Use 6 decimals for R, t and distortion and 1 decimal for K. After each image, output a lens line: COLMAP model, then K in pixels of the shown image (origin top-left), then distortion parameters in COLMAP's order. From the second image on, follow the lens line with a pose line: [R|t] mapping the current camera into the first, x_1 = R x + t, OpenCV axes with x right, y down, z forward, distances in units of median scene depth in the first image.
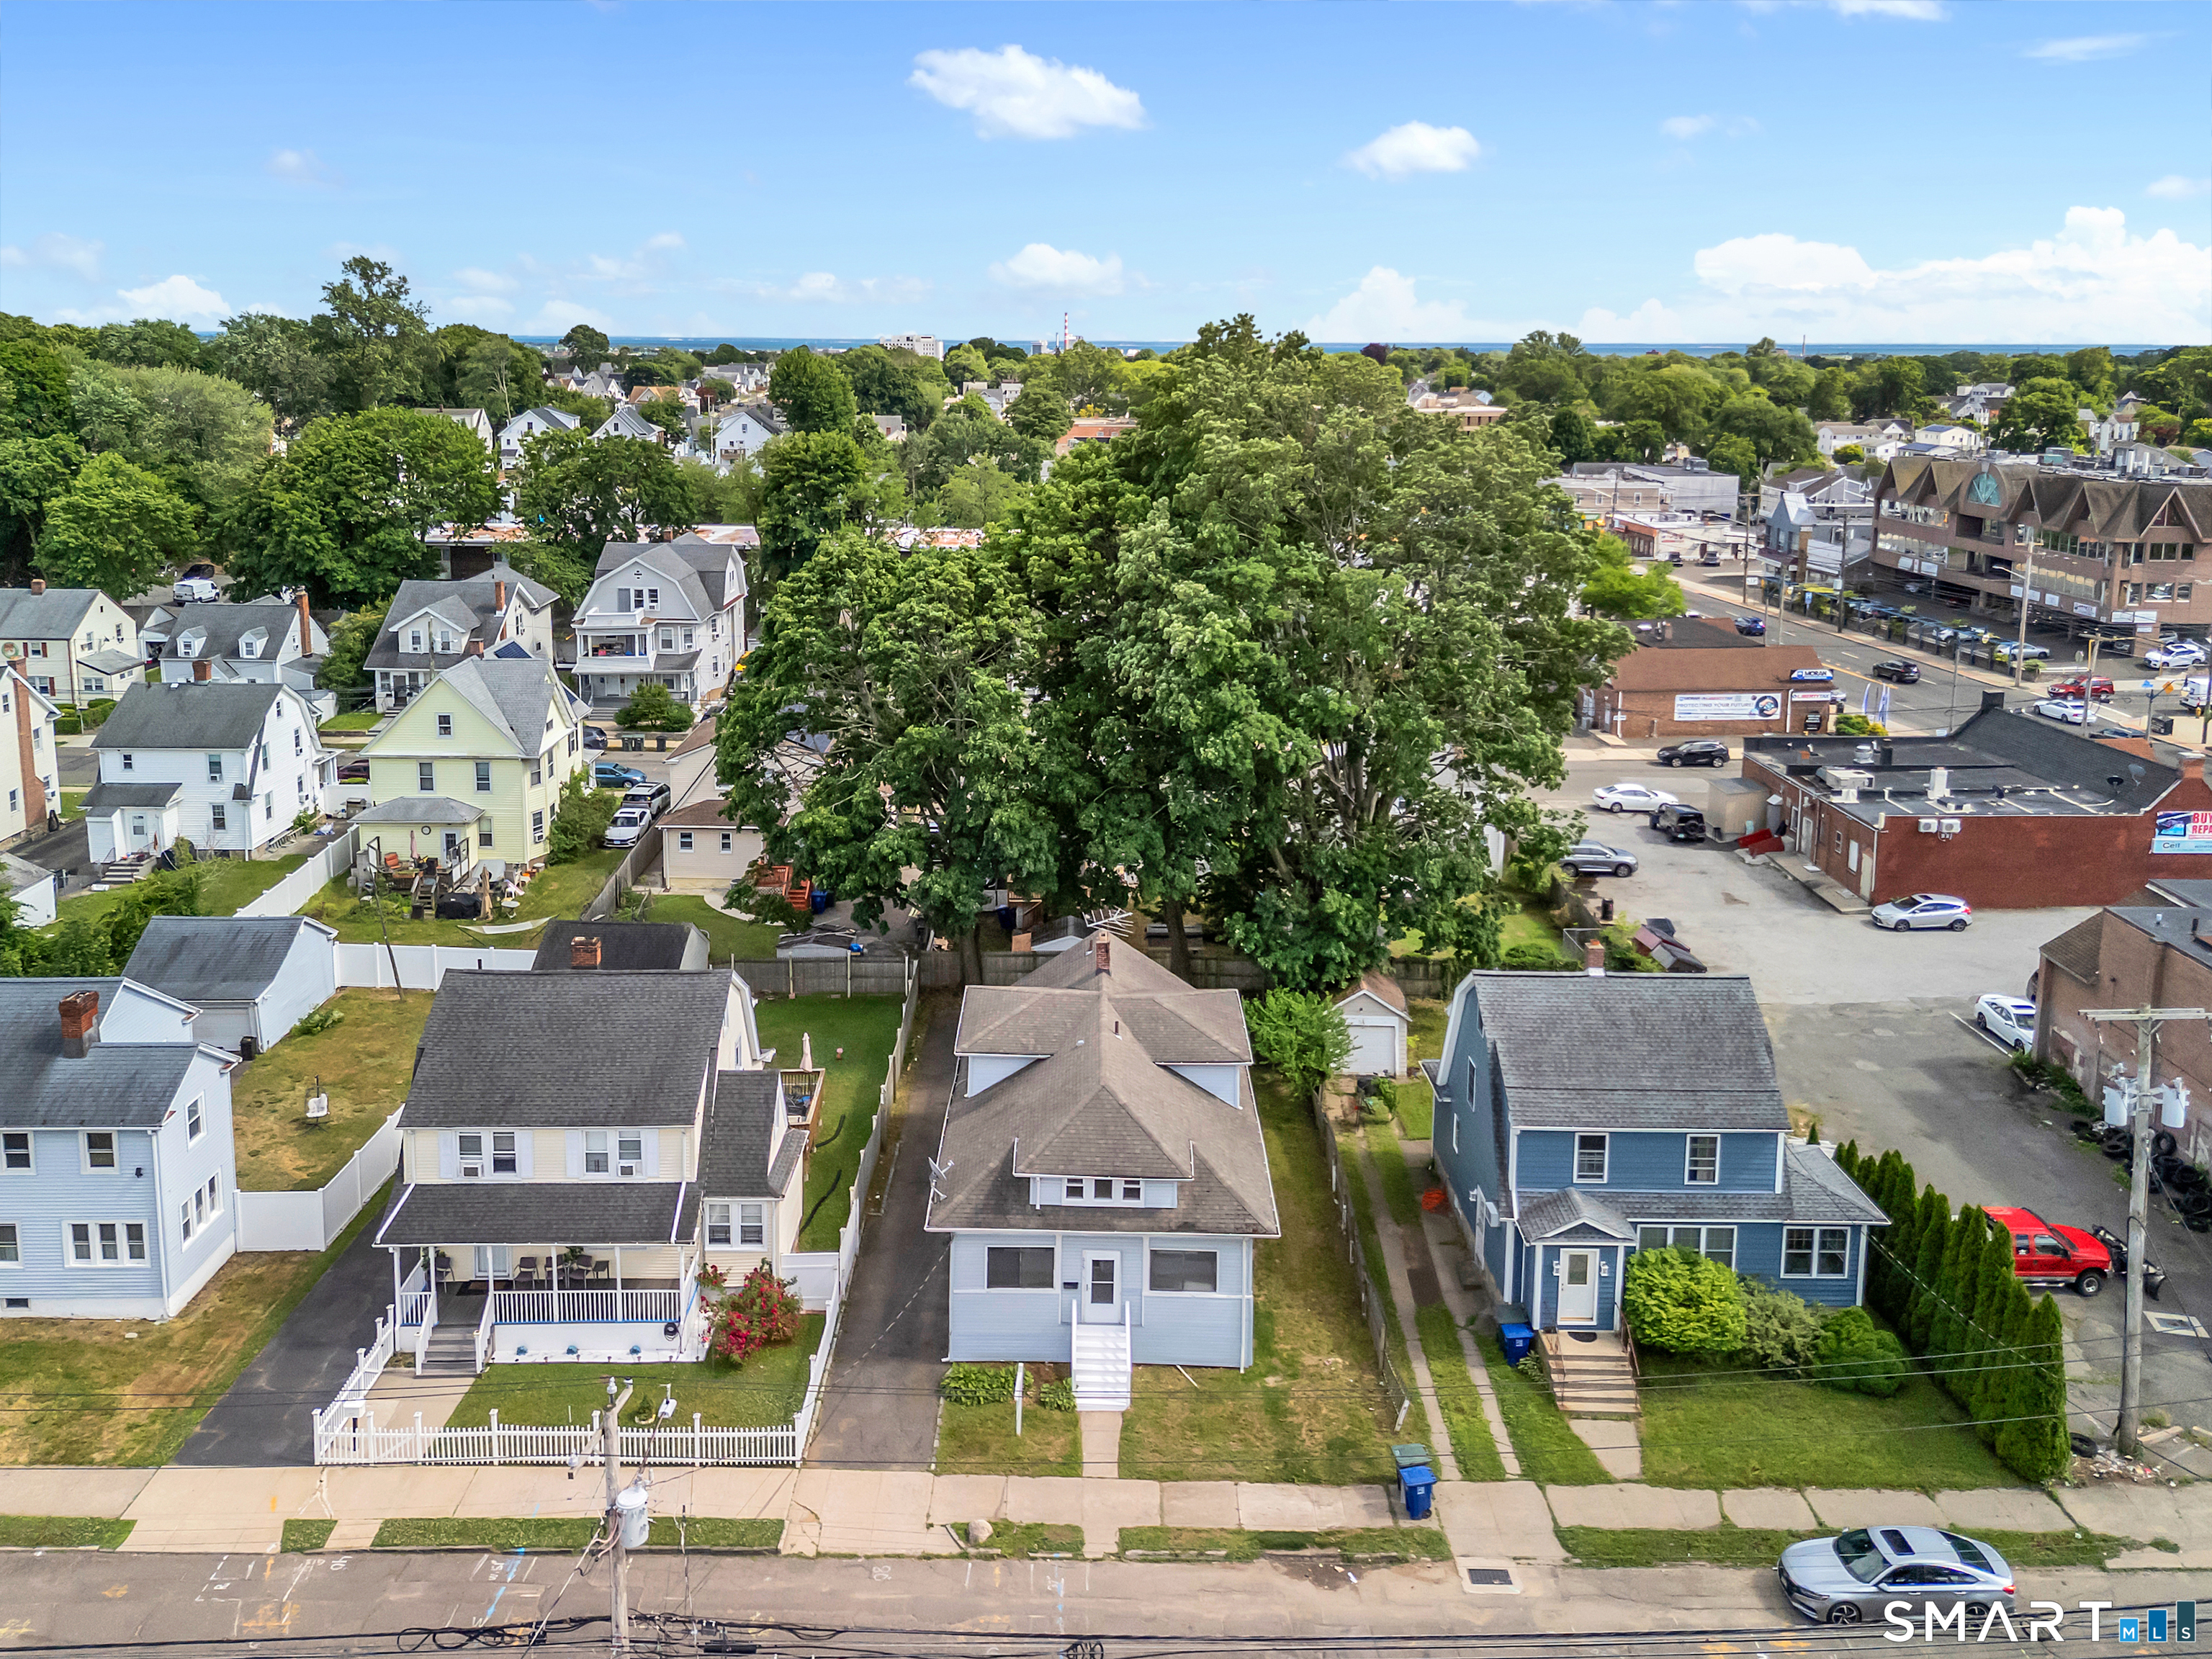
lens RADIAL K [[1715.3, 0, 1108.0], [0, 1715.3, 647.7], [0, 0, 1]] dist [0.046381, -0.013000]
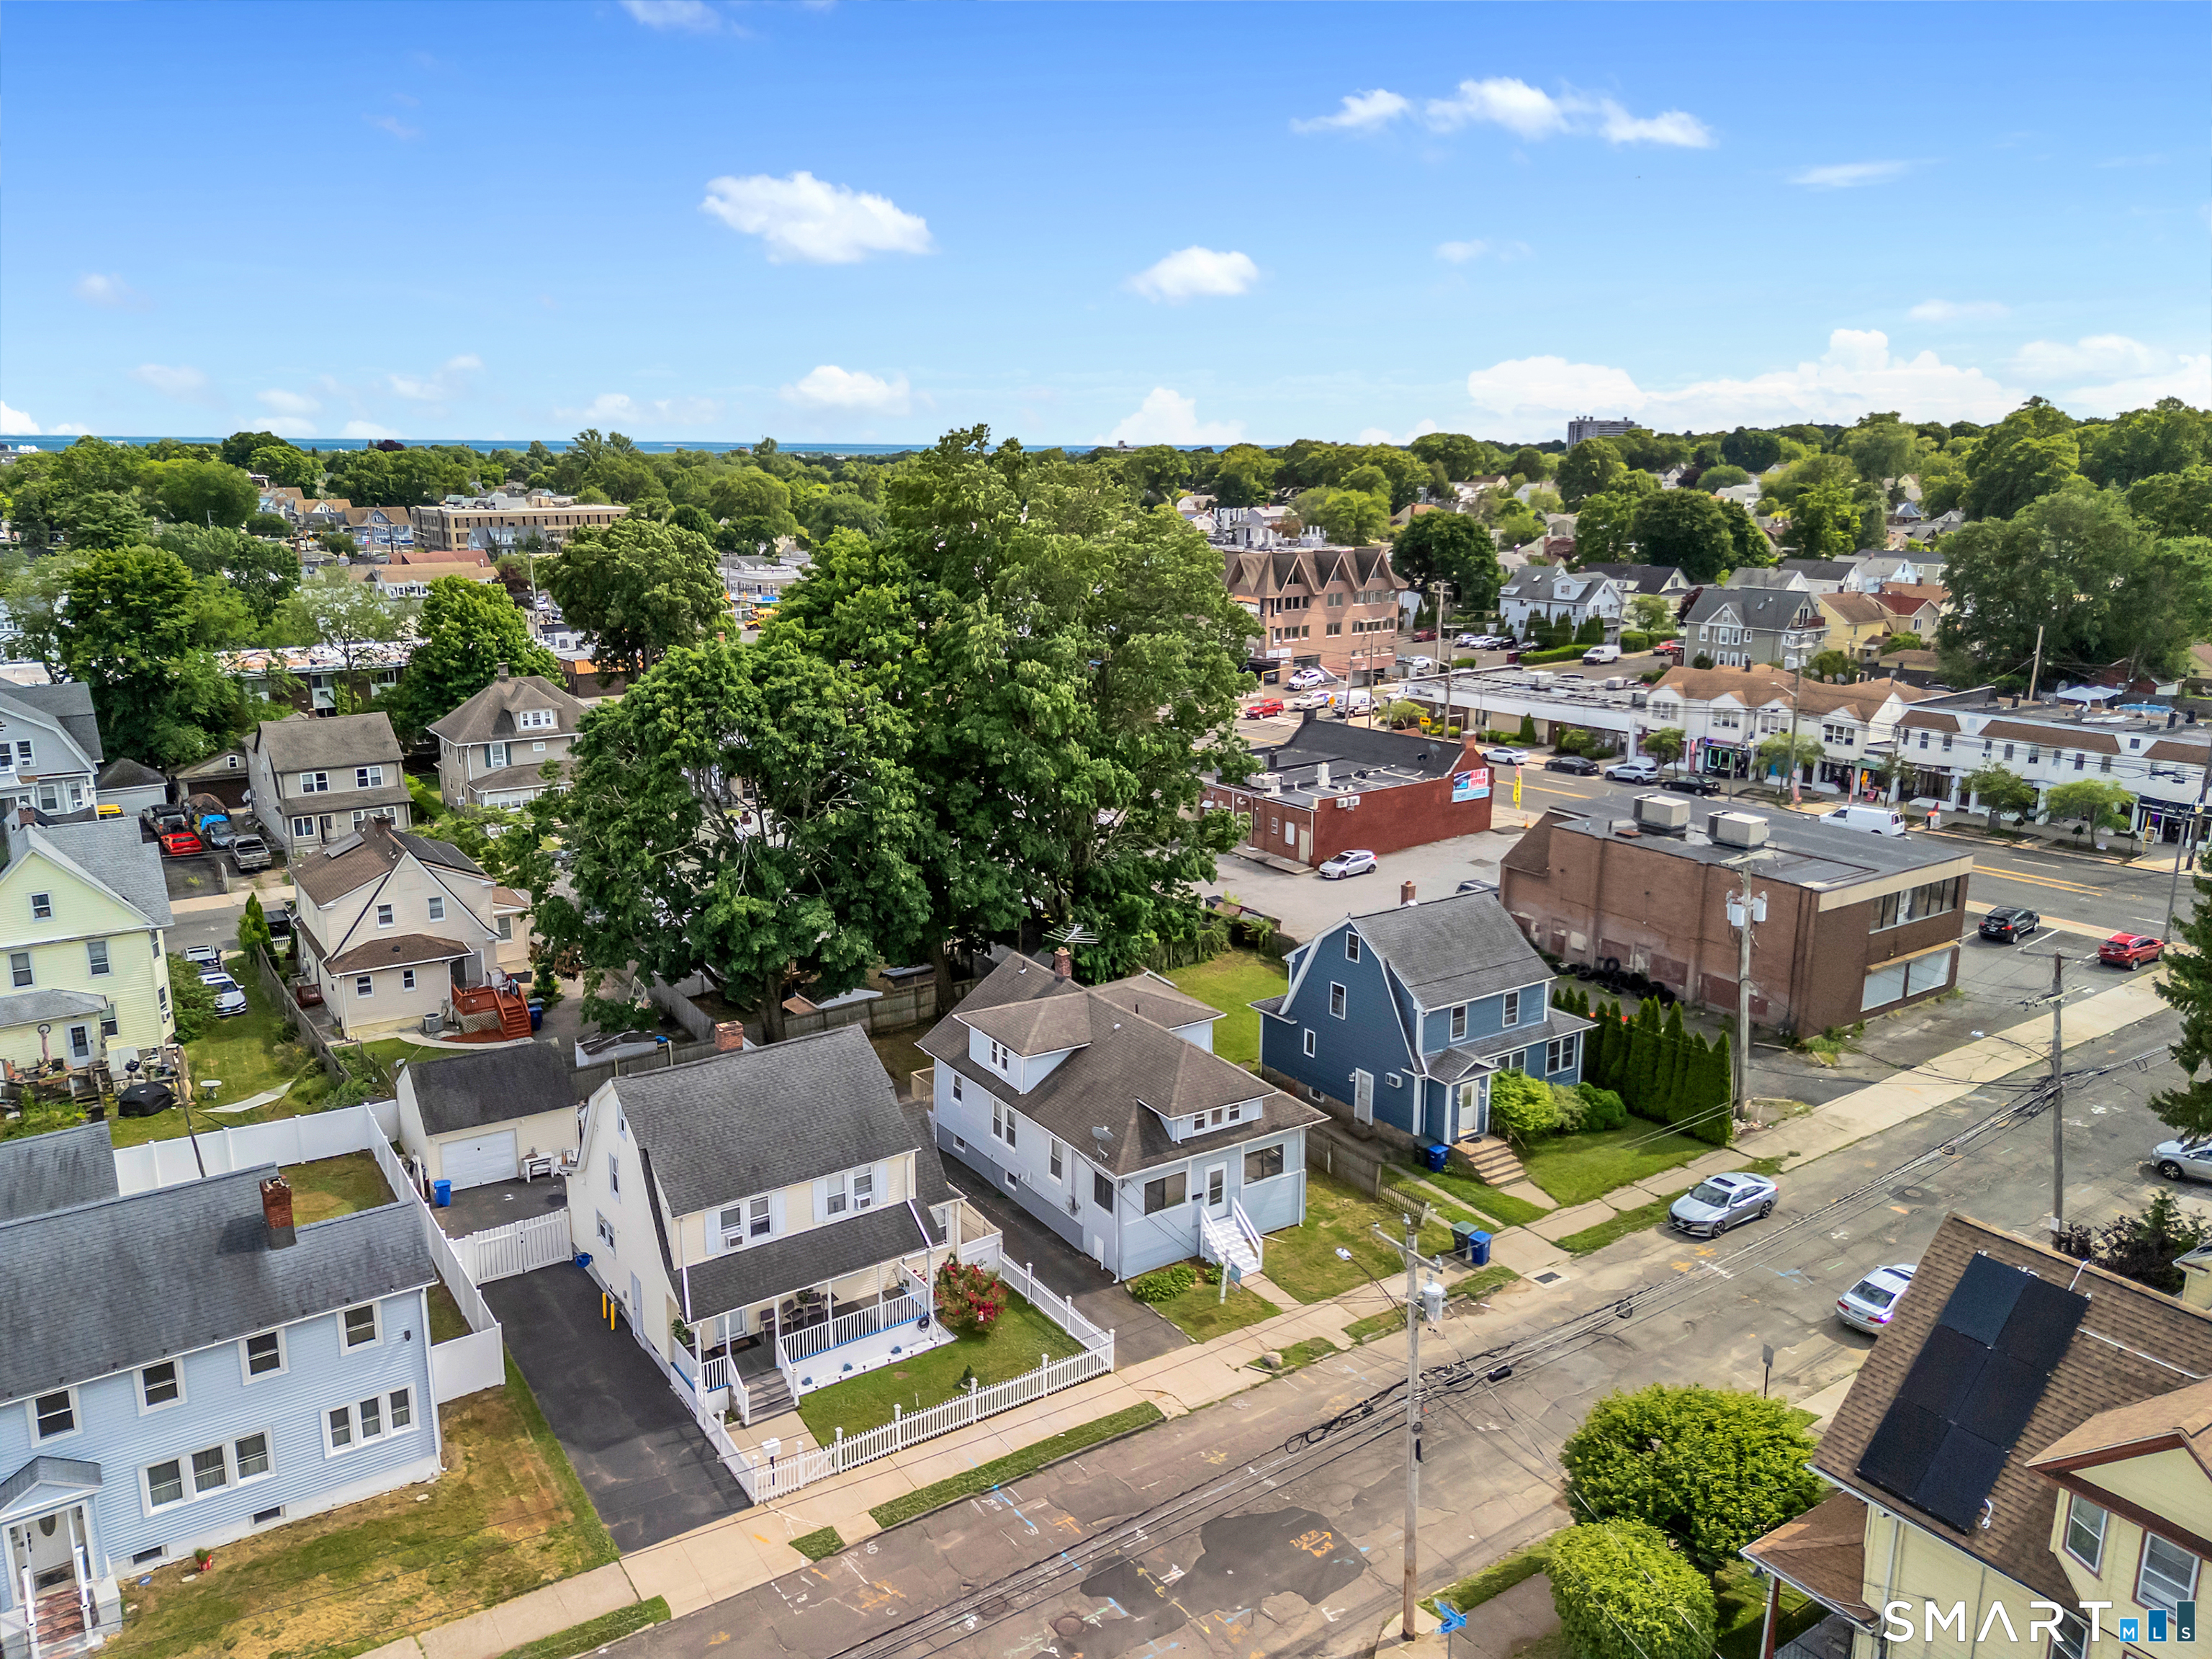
lens RADIAL K [[1612.2, 0, 1140.2], [0, 1612.2, 836.2], [0, 0, 1]] dist [0.102783, -0.083869]
pose [[0.824594, -0.139256, 0.548318, -0.683114], [0.104701, 0.990053, 0.093987, -0.018583], [-0.555952, -0.020092, 0.830972, 0.013921]]
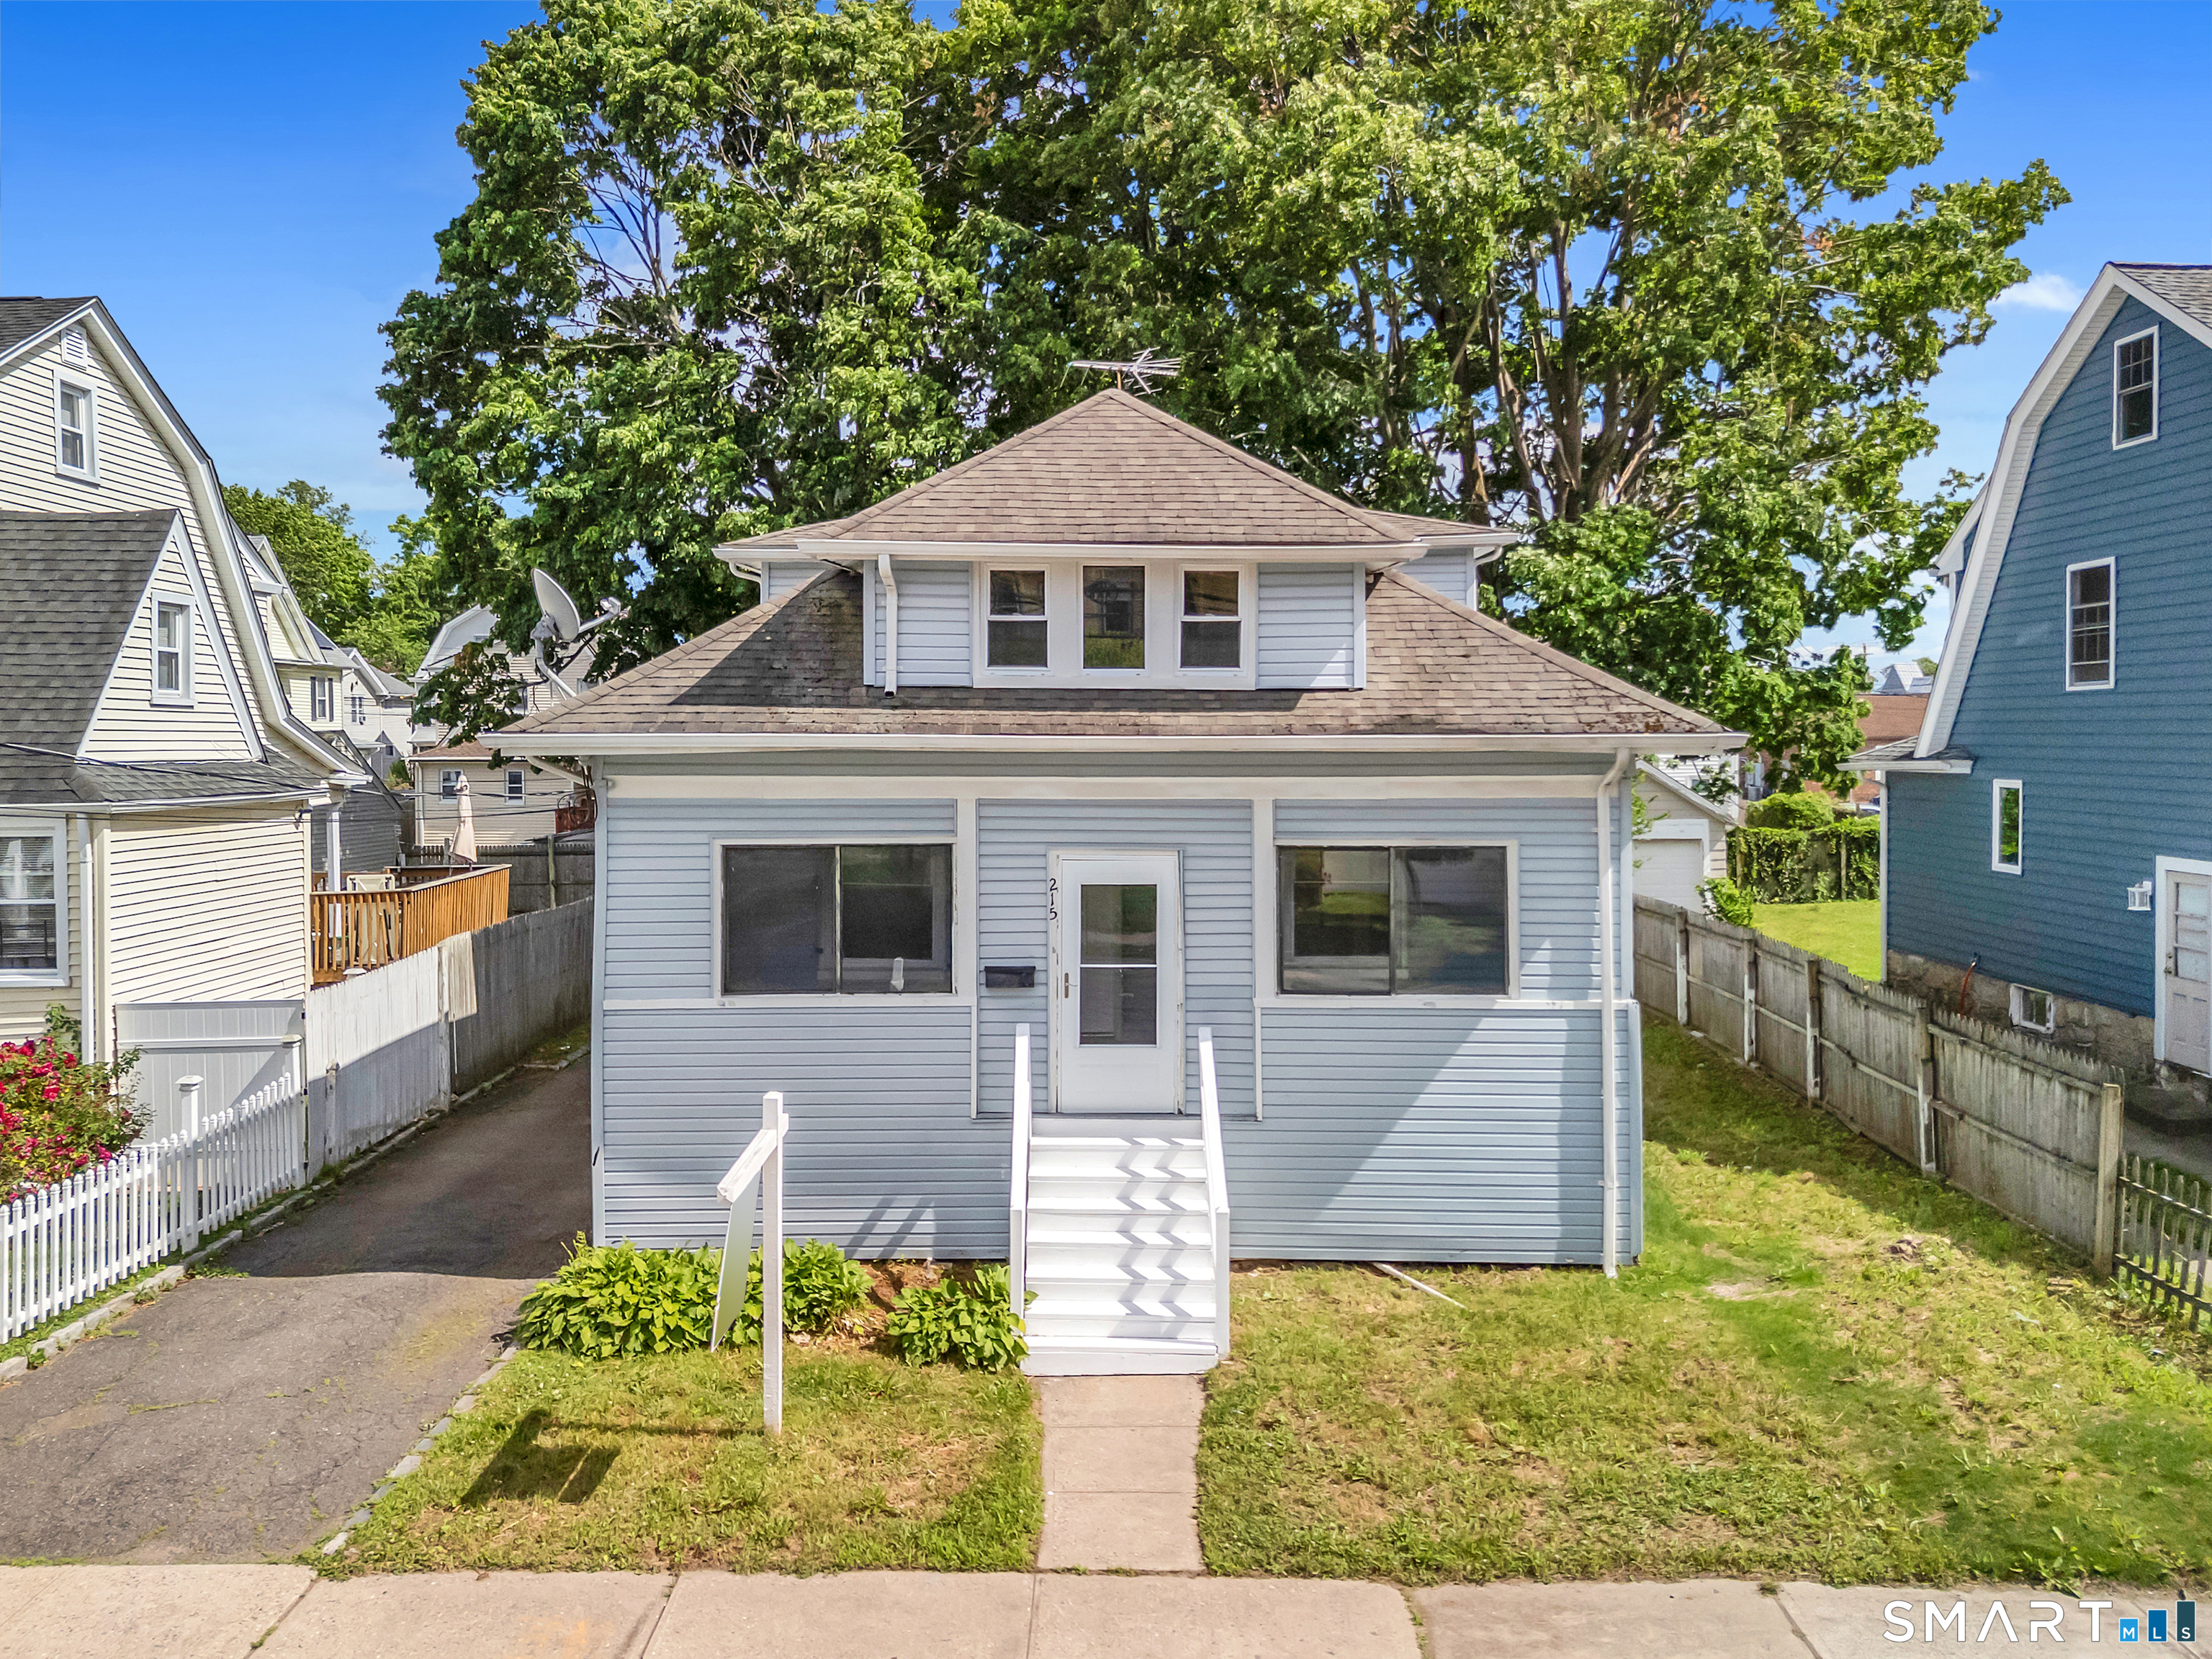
lens RADIAL K [[1682.1, 0, 1116.9], [0, 1682.1, 754.5], [0, 0, 1]] dist [0.025805, -0.004196]
pose [[0.999753, -0.022226, 0.000203, -0.002628], [0.021961, 0.986351, -0.163186, 0.375851], [0.003427, 0.163150, 0.986595, 0.707302]]
